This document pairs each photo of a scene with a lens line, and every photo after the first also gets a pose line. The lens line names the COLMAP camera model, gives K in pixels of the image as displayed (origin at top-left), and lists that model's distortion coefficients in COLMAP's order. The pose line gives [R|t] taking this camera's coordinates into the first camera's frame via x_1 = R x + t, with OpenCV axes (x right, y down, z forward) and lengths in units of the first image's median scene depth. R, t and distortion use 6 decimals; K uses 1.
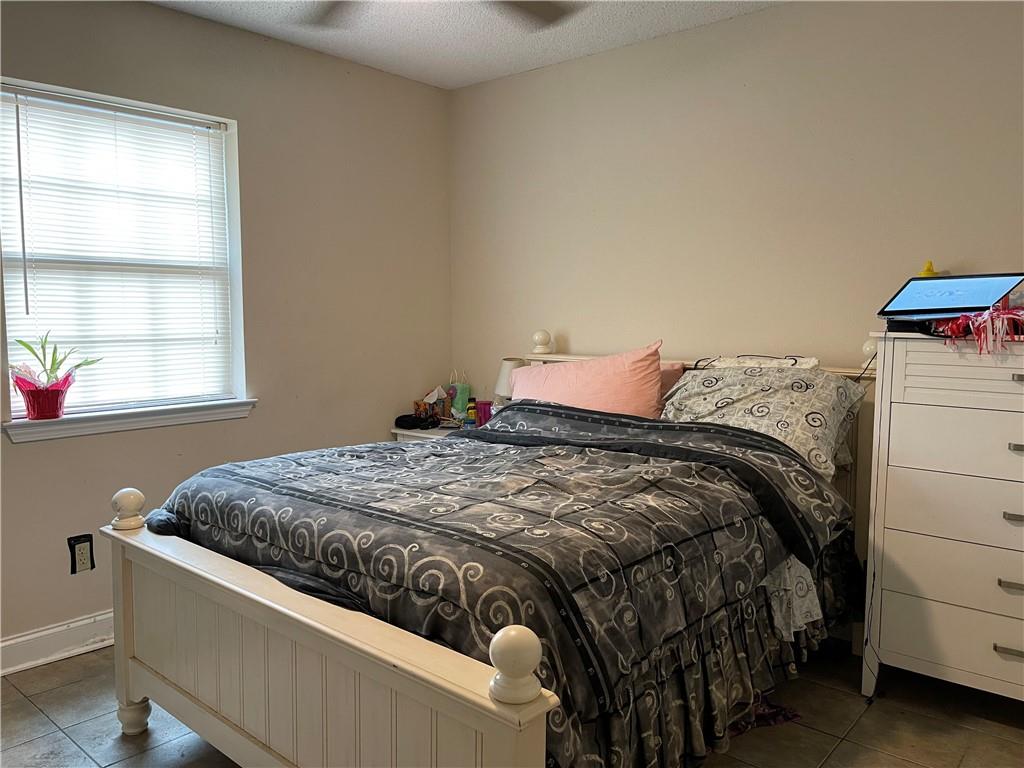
lens RADIAL K [[773.5, 0, 511.7], [0, 773.5, 381.9], [0, 0, 1]] dist [0.014336, 0.003709]
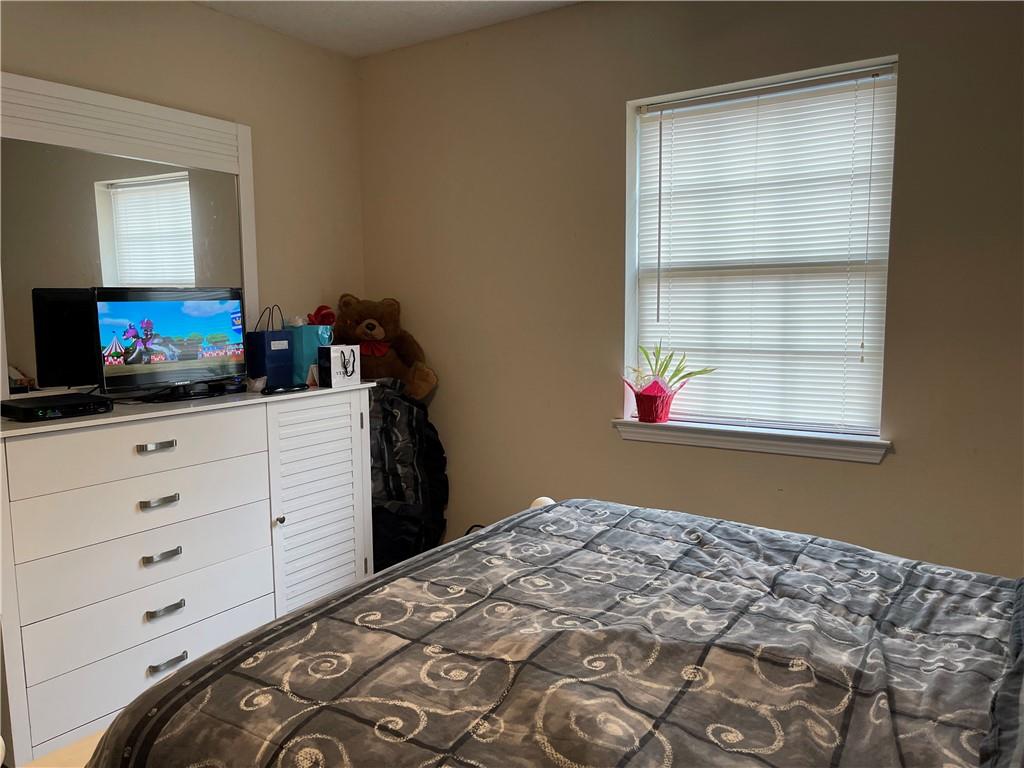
lens RADIAL K [[773.5, 0, 512.1], [0, 773.5, 386.1], [0, 0, 1]] dist [0.014336, 0.003709]
pose [[0.126540, 0.103732, -0.986523, 0.368921], [-0.080892, 0.992284, 0.093962, -0.076184], [0.988658, 0.067912, 0.133955, 0.614378]]
